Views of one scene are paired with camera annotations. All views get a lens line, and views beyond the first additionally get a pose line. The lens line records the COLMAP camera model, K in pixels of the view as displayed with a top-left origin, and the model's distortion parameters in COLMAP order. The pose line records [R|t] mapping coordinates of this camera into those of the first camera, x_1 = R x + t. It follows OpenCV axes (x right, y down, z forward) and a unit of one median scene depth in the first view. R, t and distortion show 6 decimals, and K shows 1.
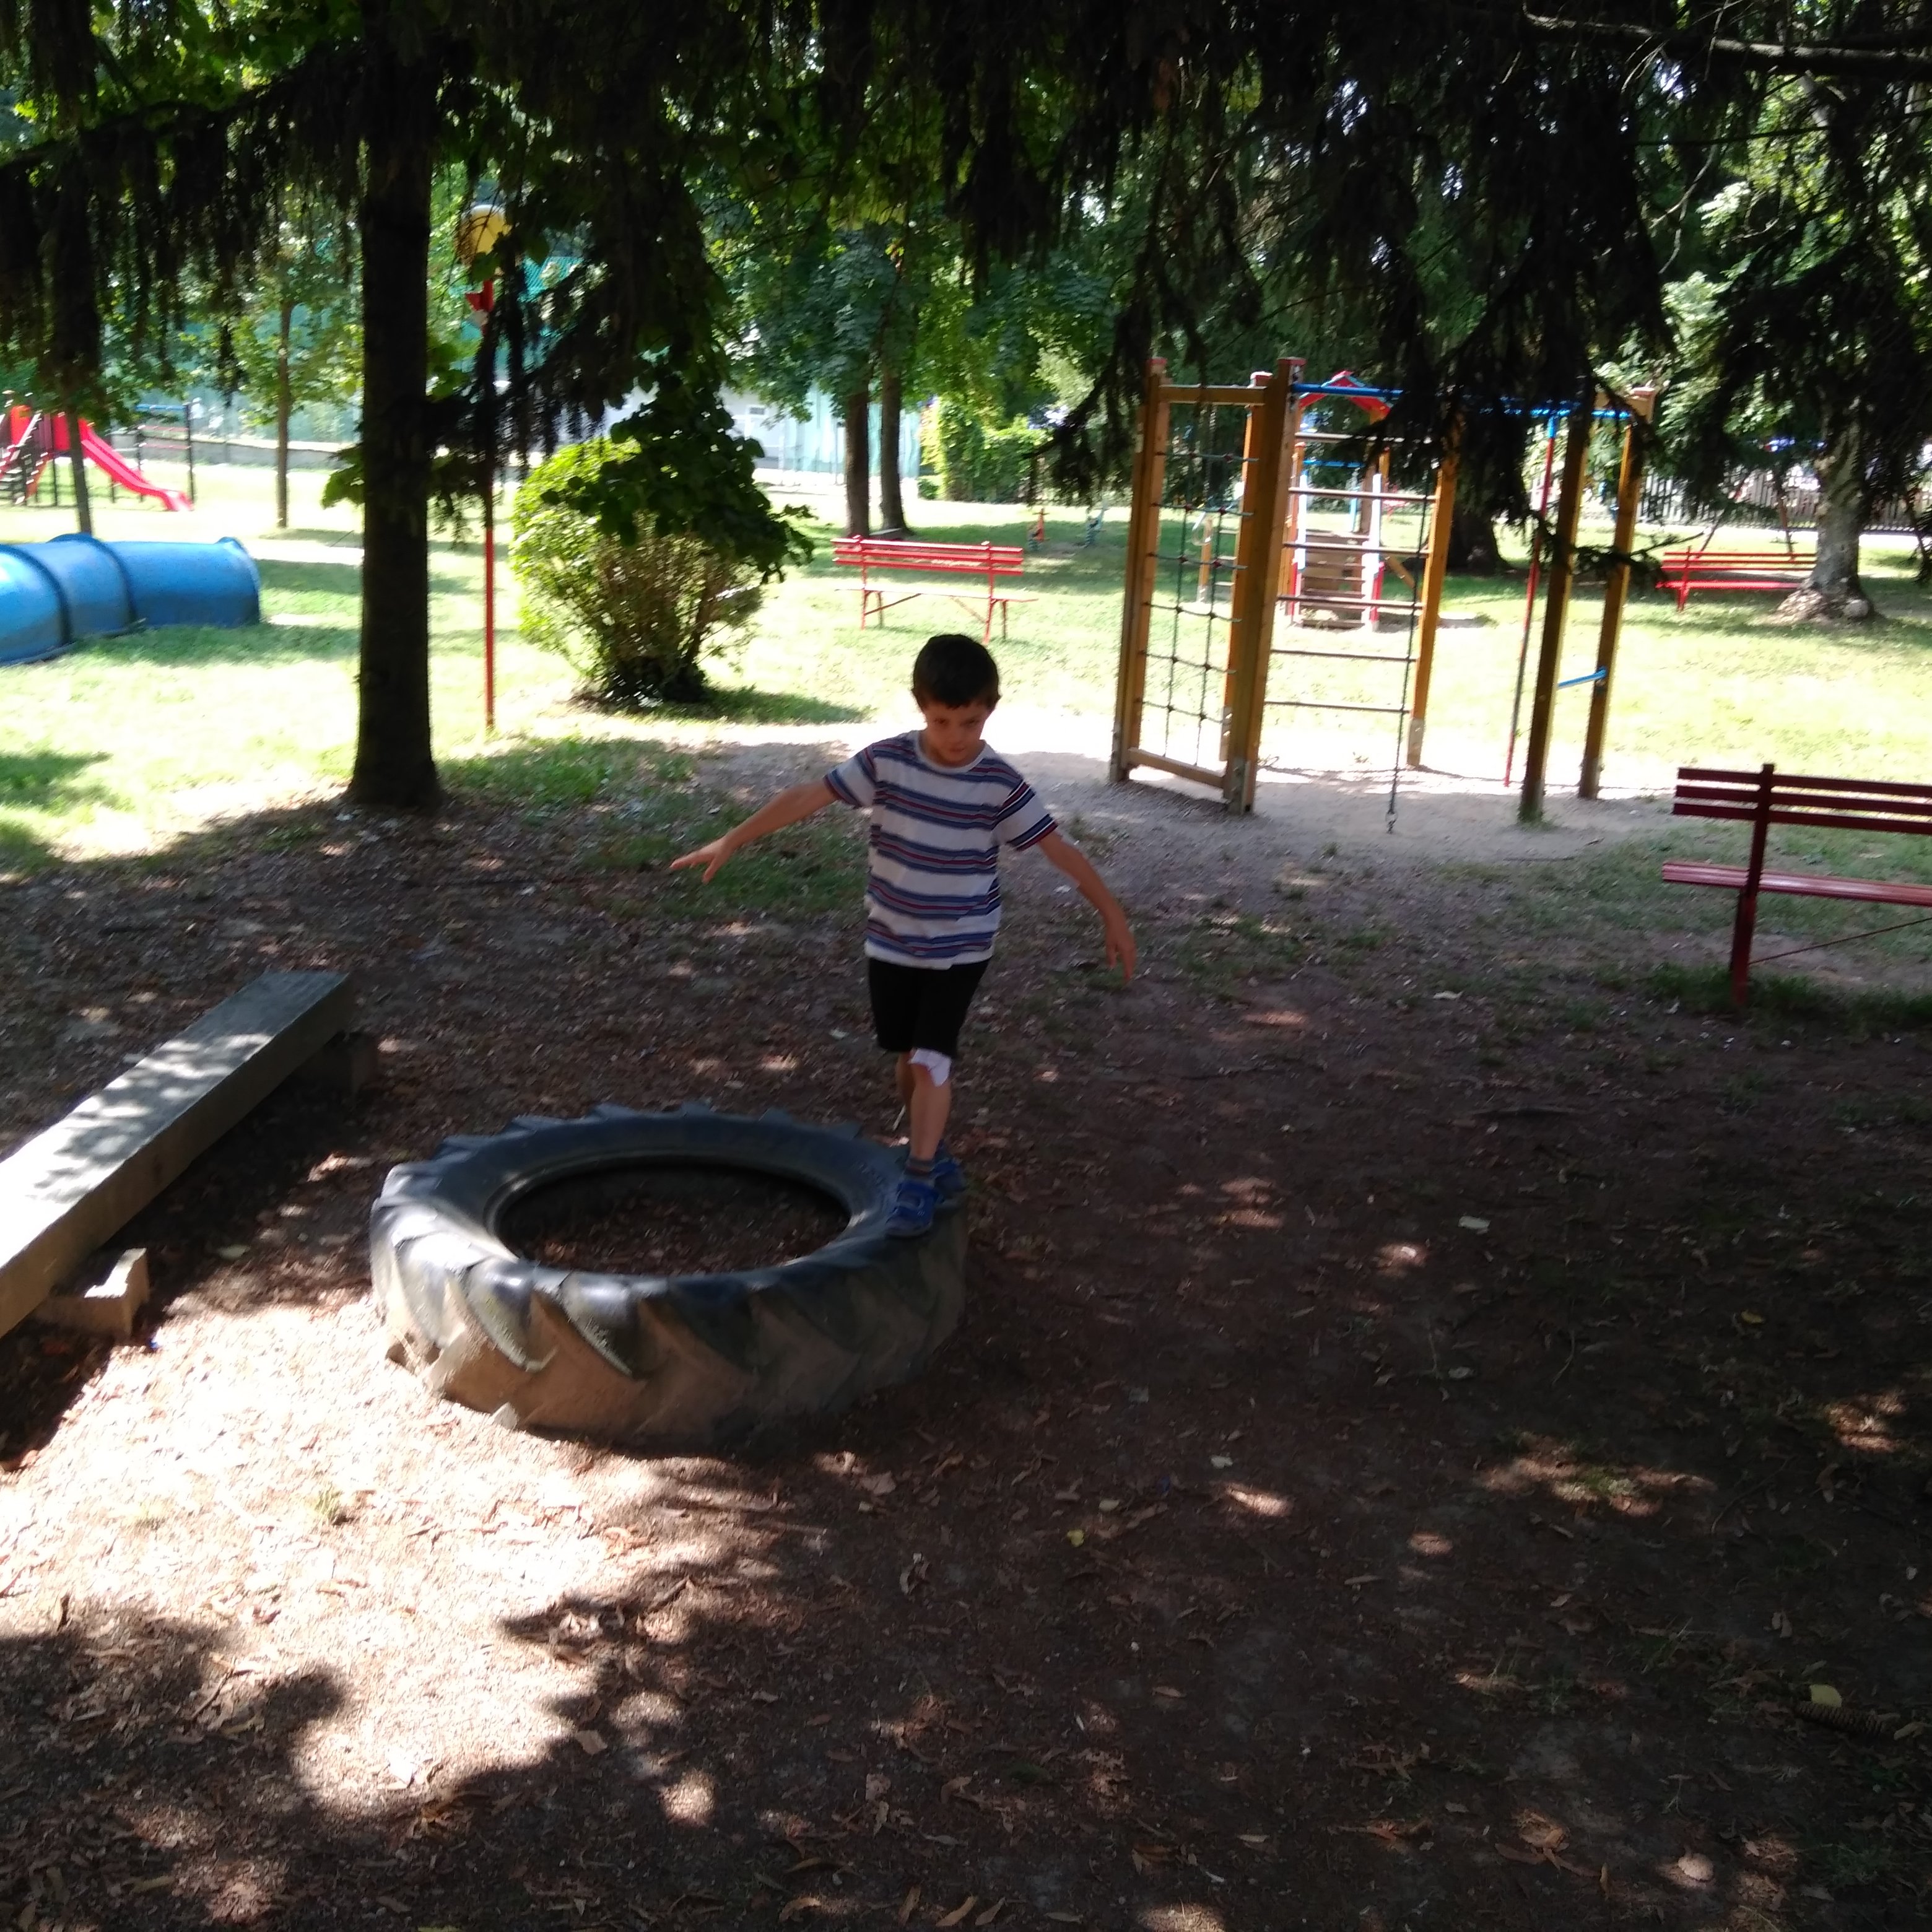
lens RADIAL K [[2099.3, 0, 933.9], [0, 2099.3, 965.2], [0, 0, 1]] dist [-0.001014, -0.009240]
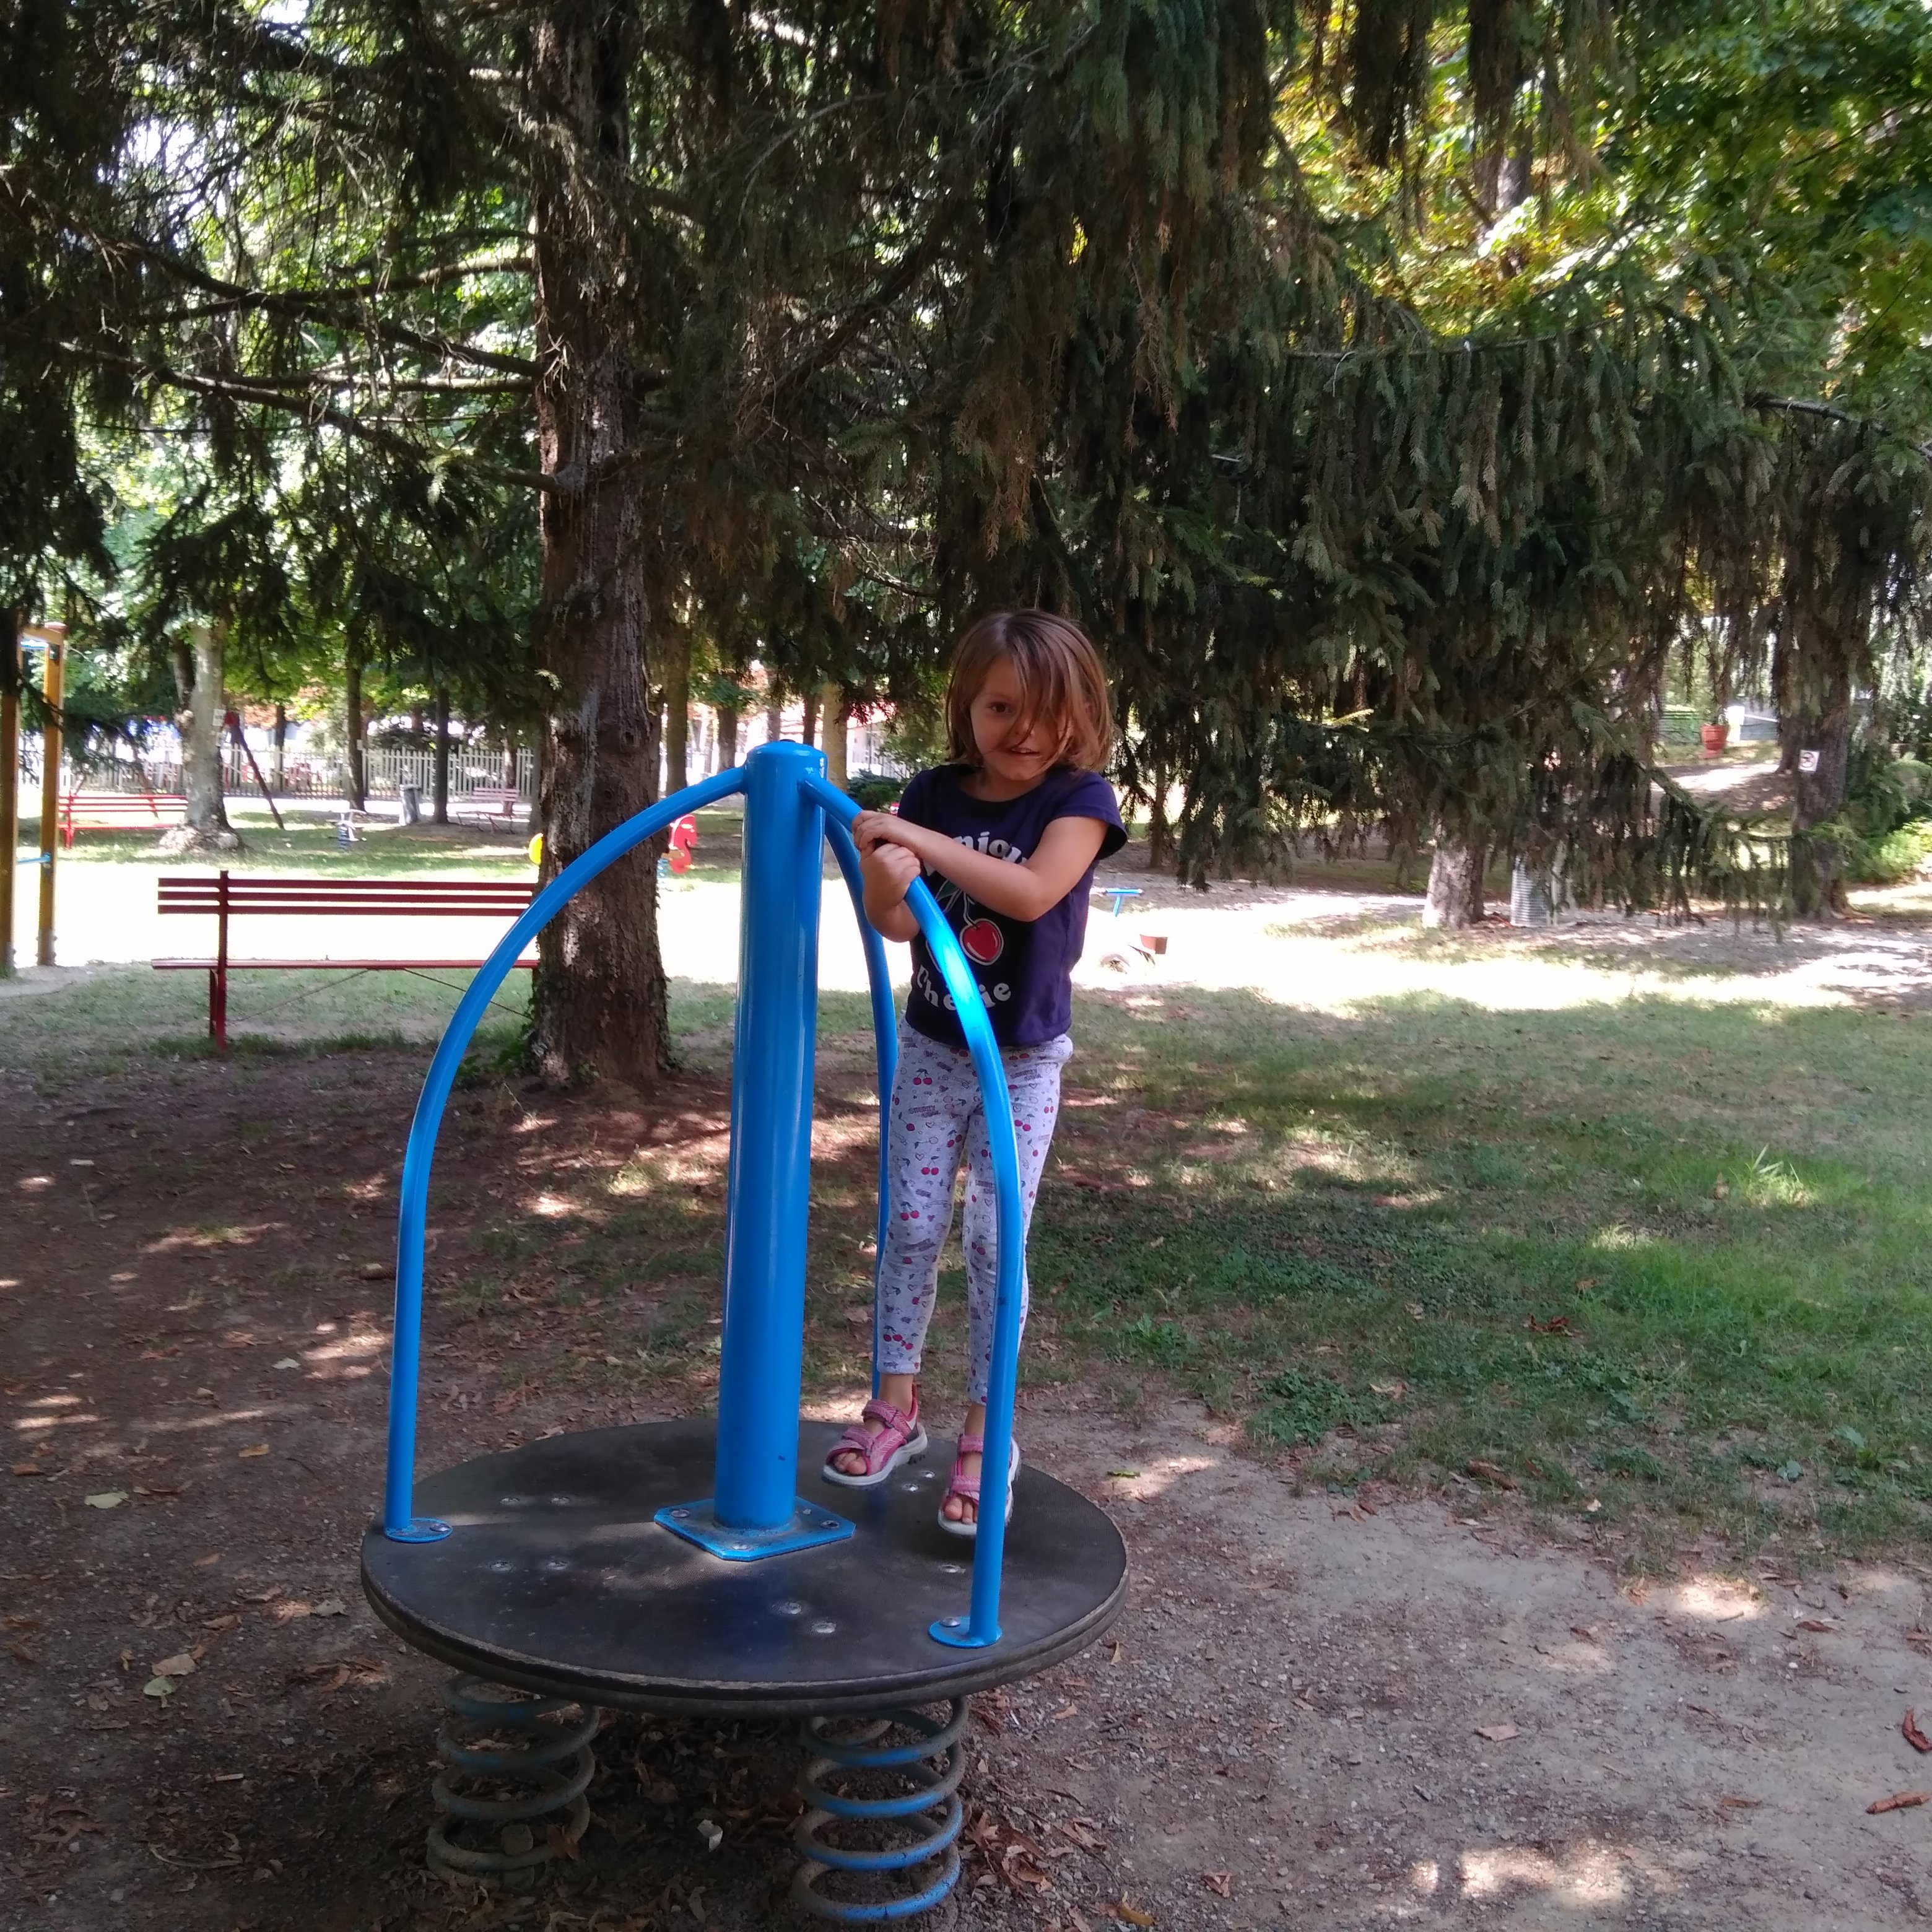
lens RADIAL K [[2099.3, 0, 933.9], [0, 2099.3, 965.2], [0, 0, 1]] dist [-0.001014, -0.009240]
pose [[0.735522, -0.061549, 0.674699, -0.193416], [0.149088, 0.986158, -0.072567, 0.133629], [-0.660893, 0.153964, 0.734517, -0.313821]]
